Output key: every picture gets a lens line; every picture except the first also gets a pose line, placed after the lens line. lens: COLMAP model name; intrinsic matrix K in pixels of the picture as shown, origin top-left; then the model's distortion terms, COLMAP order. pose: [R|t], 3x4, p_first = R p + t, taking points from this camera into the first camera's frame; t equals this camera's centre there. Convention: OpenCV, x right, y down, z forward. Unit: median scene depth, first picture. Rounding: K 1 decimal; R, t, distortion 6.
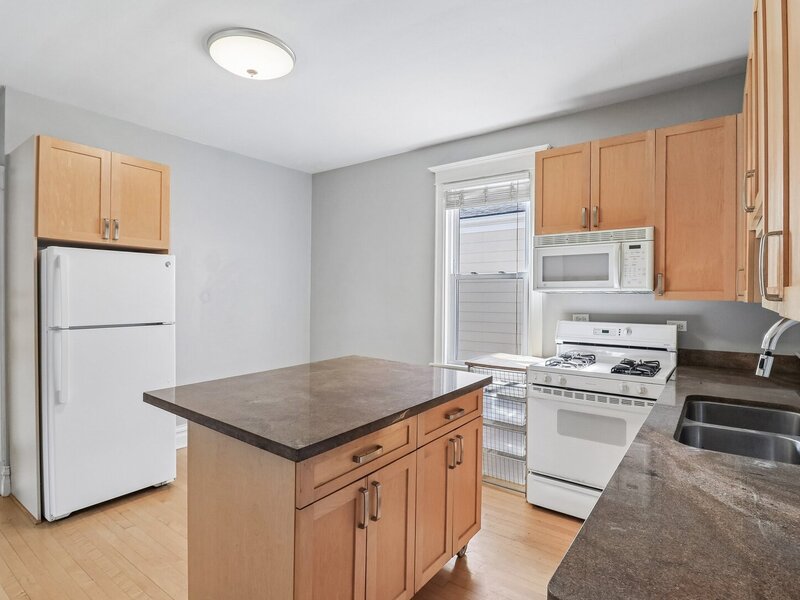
lens RADIAL K [[428.7, 0, 401.3], [0, 428.7, 292.5], [0, 0, 1]] dist [-0.007699, -0.012355]
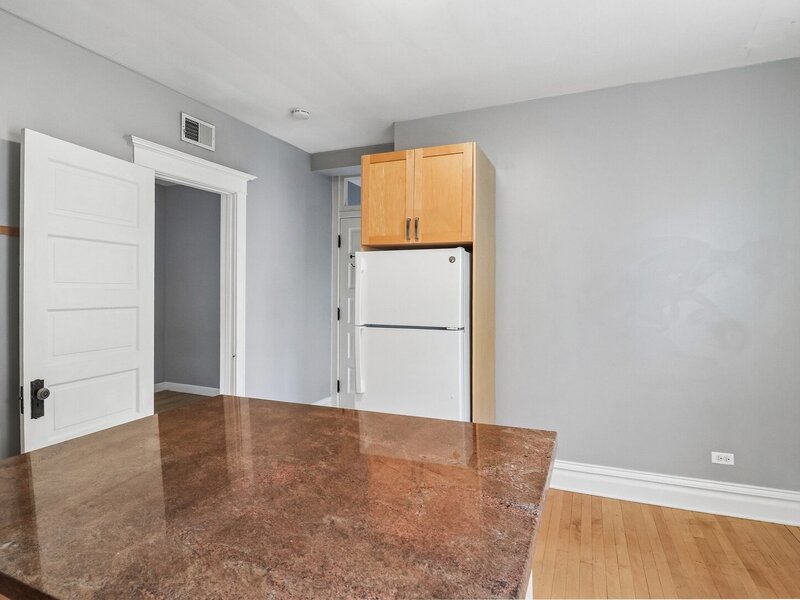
lens RADIAL K [[428.7, 0, 407.5], [0, 428.7, 303.1], [0, 0, 1]] dist [-0.007699, -0.012355]
pose [[0.249357, 0.020706, -0.968190, 0.272816], [0.000830, 0.999766, 0.021595, 0.003207], [0.968411, -0.006189, 0.249281, 0.712127]]
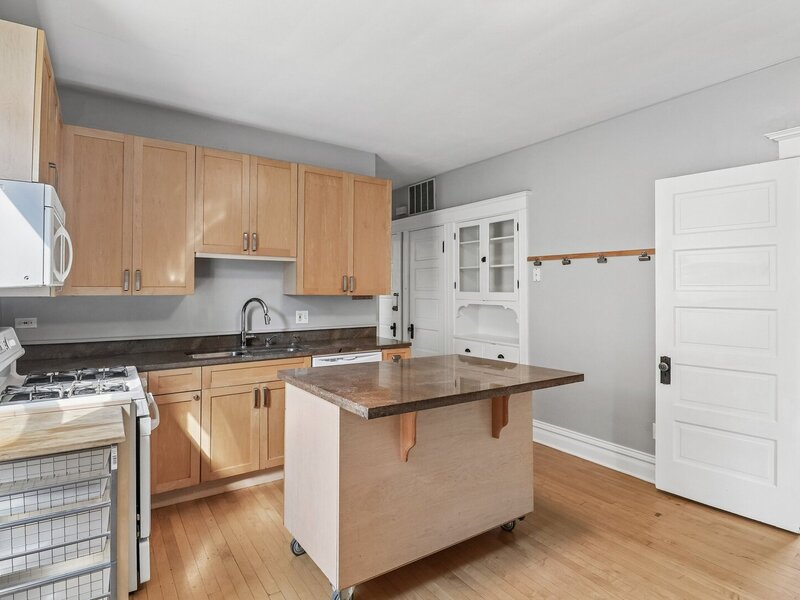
lens RADIAL K [[428.7, 0, 394.9], [0, 428.7, 288.6], [0, 0, 1]] dist [-0.007699, -0.012355]
pose [[-0.945312, -0.007435, 0.326081, -0.294316], [-0.009193, 0.999950, -0.003851, -0.000577], [-0.326037, -0.006638, -0.945334, 1.425753]]
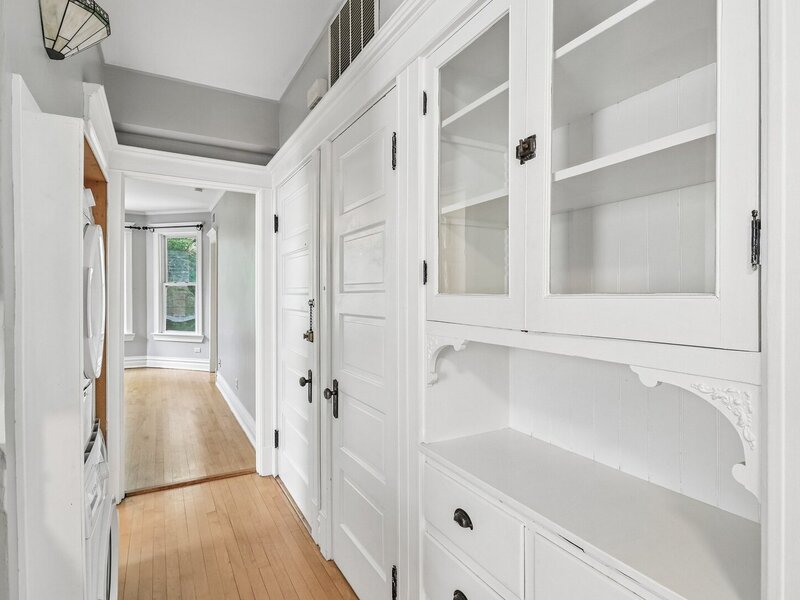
lens RADIAL K [[428.7, 0, 400.0], [0, 428.7, 302.6], [0, 0, 1]] dist [-0.007699, -0.012355]
pose [[-0.916162, -0.014294, 0.400552, -0.141968], [-0.009348, 0.999854, 0.014299, 0.004852], [-0.400698, 0.009356, -0.916162, 0.241466]]
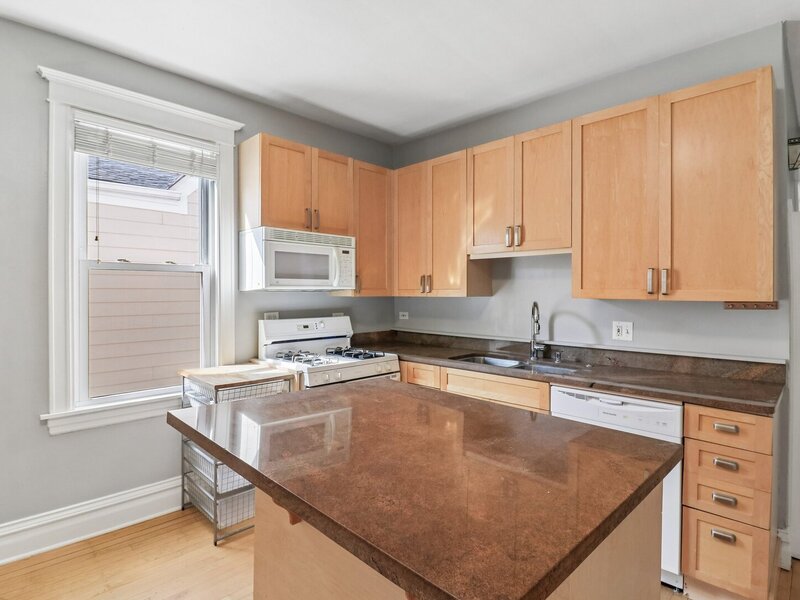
lens RADIAL K [[428.7, 0, 400.4], [0, 428.7, 290.5], [0, 0, 1]] dist [-0.007699, -0.012355]
pose [[0.146885, -0.000046, 0.989154, -0.560178], [-0.002976, 0.999995, 0.000489, -0.000892], [-0.989149, -0.003015, 0.146884, 0.621226]]
